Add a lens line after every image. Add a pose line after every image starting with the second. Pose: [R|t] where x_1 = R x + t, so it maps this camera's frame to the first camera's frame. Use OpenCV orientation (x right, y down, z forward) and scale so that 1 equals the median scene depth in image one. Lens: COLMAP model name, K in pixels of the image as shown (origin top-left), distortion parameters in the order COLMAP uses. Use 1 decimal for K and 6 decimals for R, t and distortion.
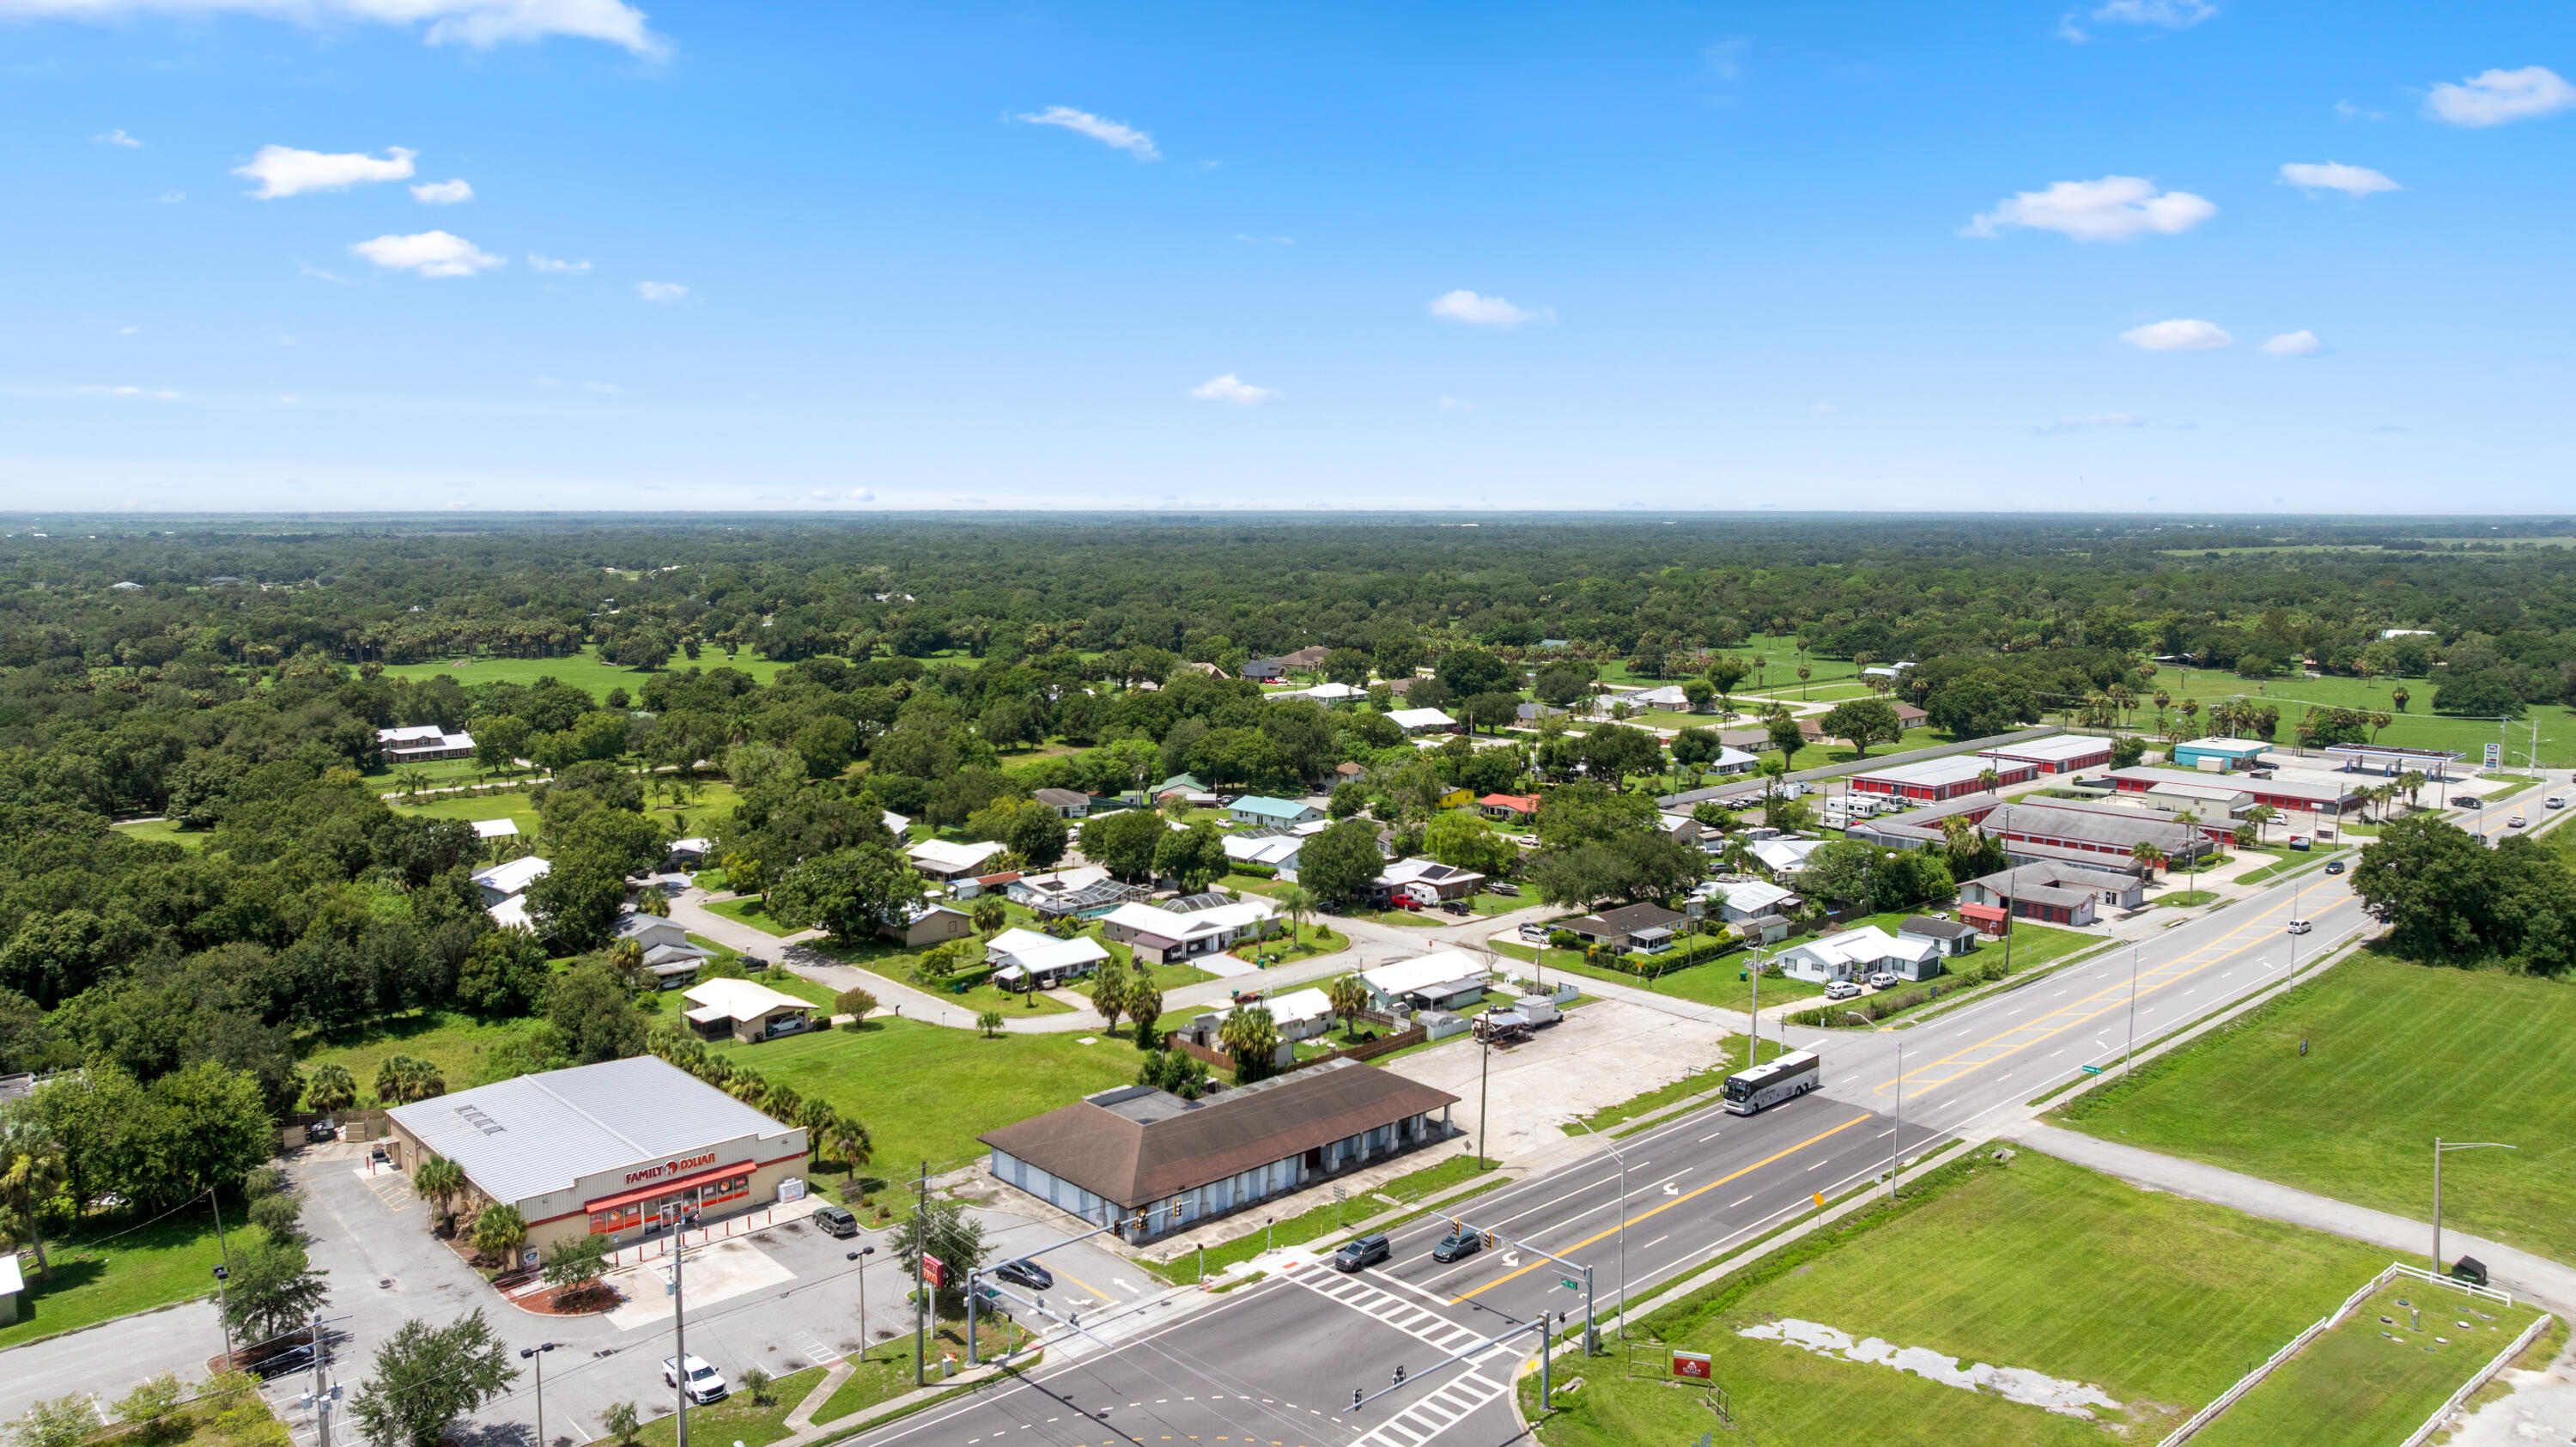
lens RADIAL K [[1811.3, 0, 1302.3], [0, 1811.3, 675.5], [0, 0, 1]] dist [-0.005500, -0.046947]
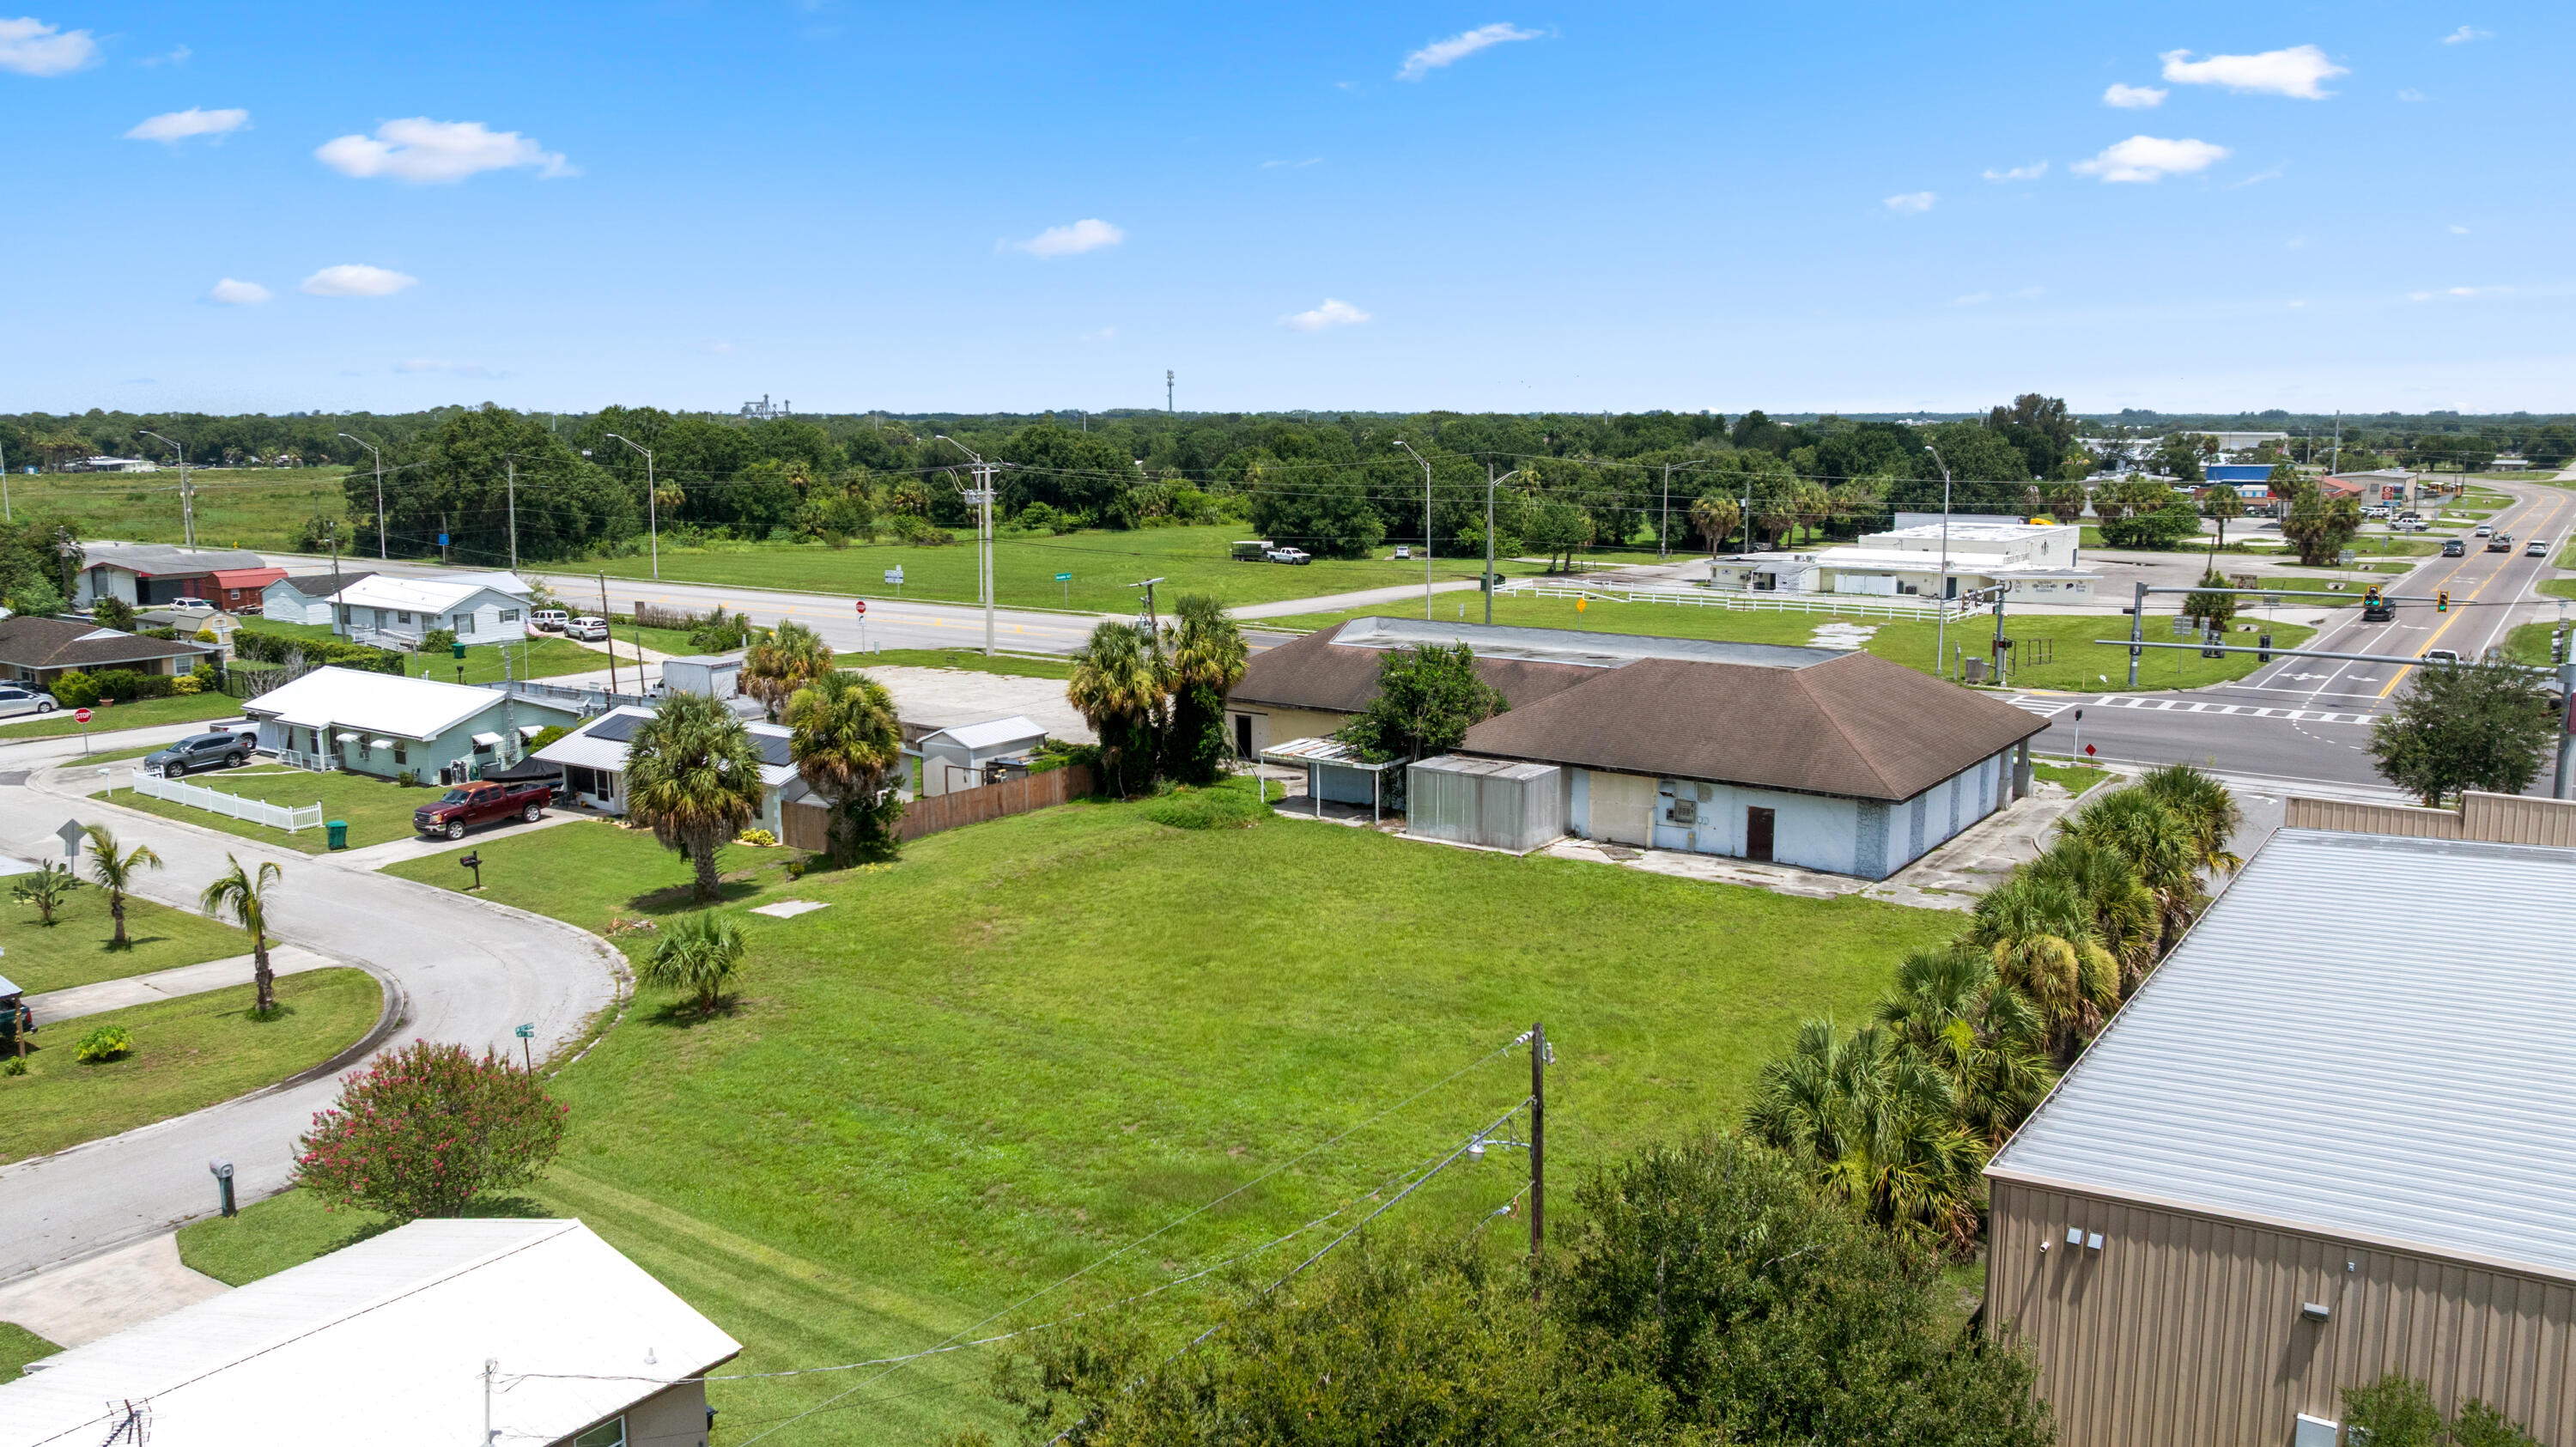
lens RADIAL K [[1896.2, 0, 1299.5], [0, 1896.2, 676.6], [0, 0, 1]] dist [-0.017816, -0.005156]
pose [[-0.206574, -0.137240, 0.968758, -0.508124], [0.091000, 0.983127, 0.158681, 0.131240], [-0.974190, 0.120936, -0.190600, 1.088064]]
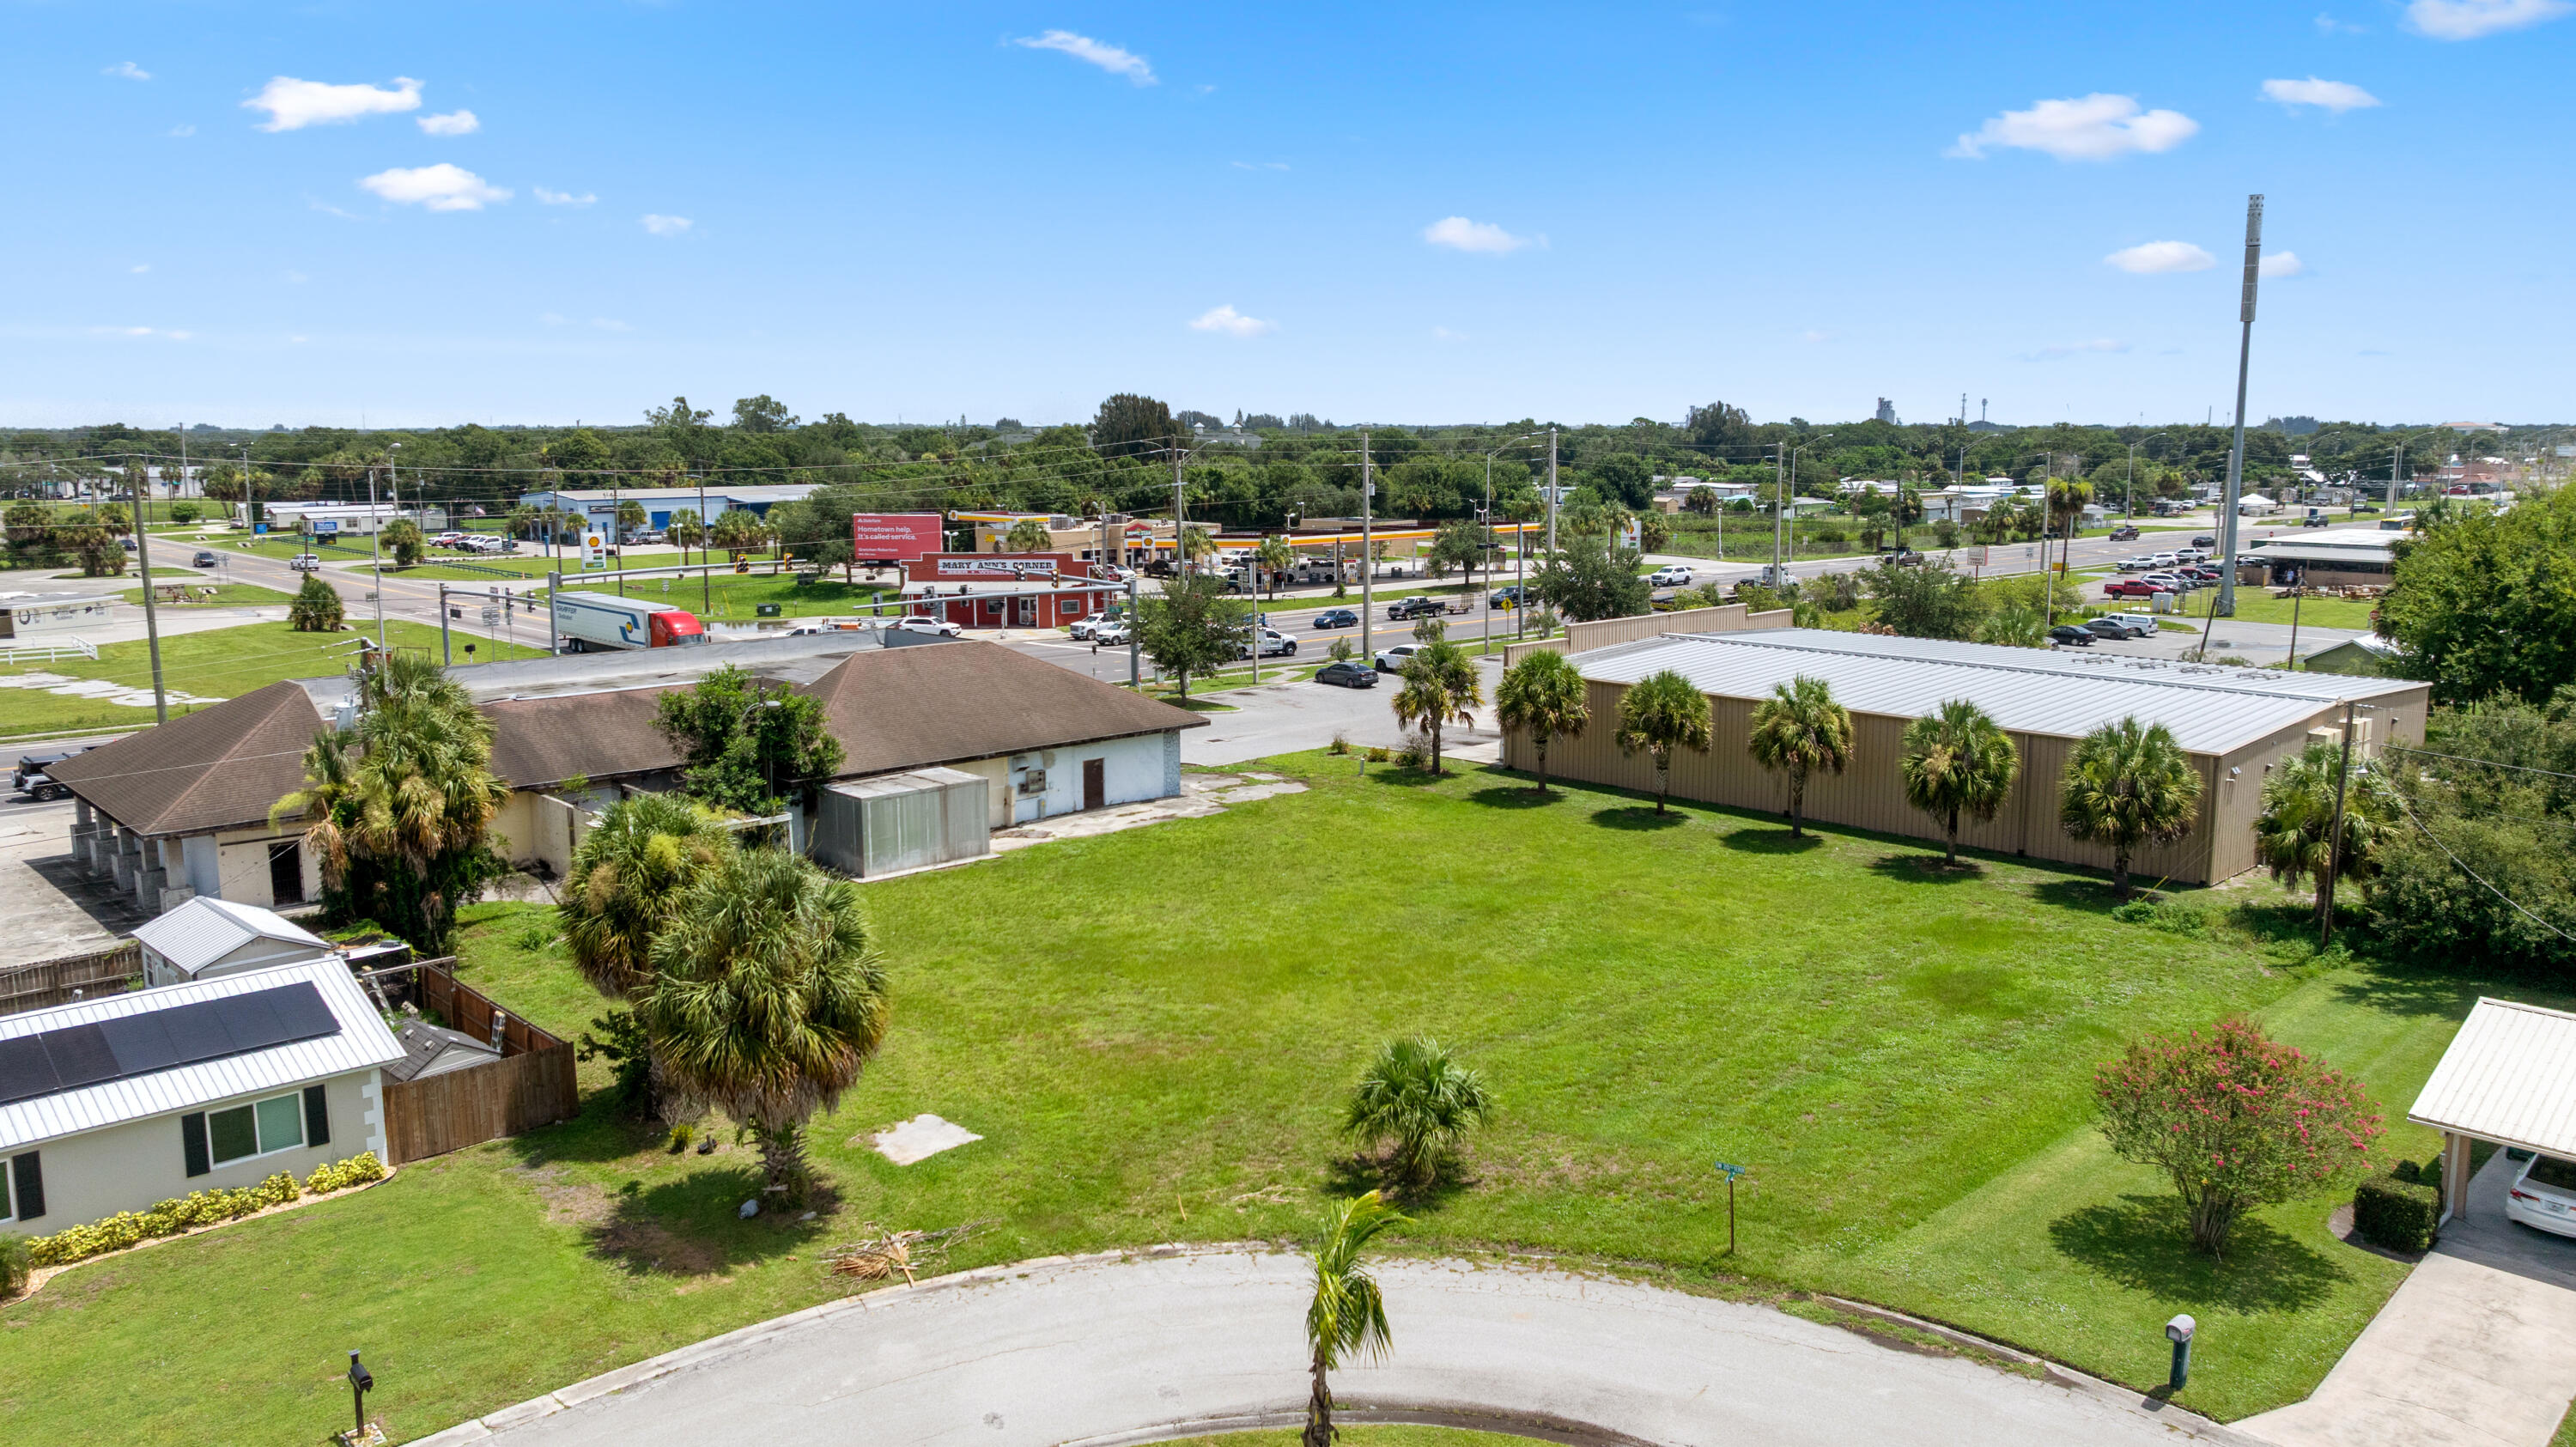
lens RADIAL K [[1835.6, 0, 1301.1], [0, 1835.6, 721.2], [0, 0, 1]] dist [-0.011420, -0.003284]
pose [[-0.999900, 0.000581, -0.014156, -0.177212], [-0.002977, 0.968250, 0.249968, 0.116213], [0.013852, 0.249985, -0.968151, 1.334118]]
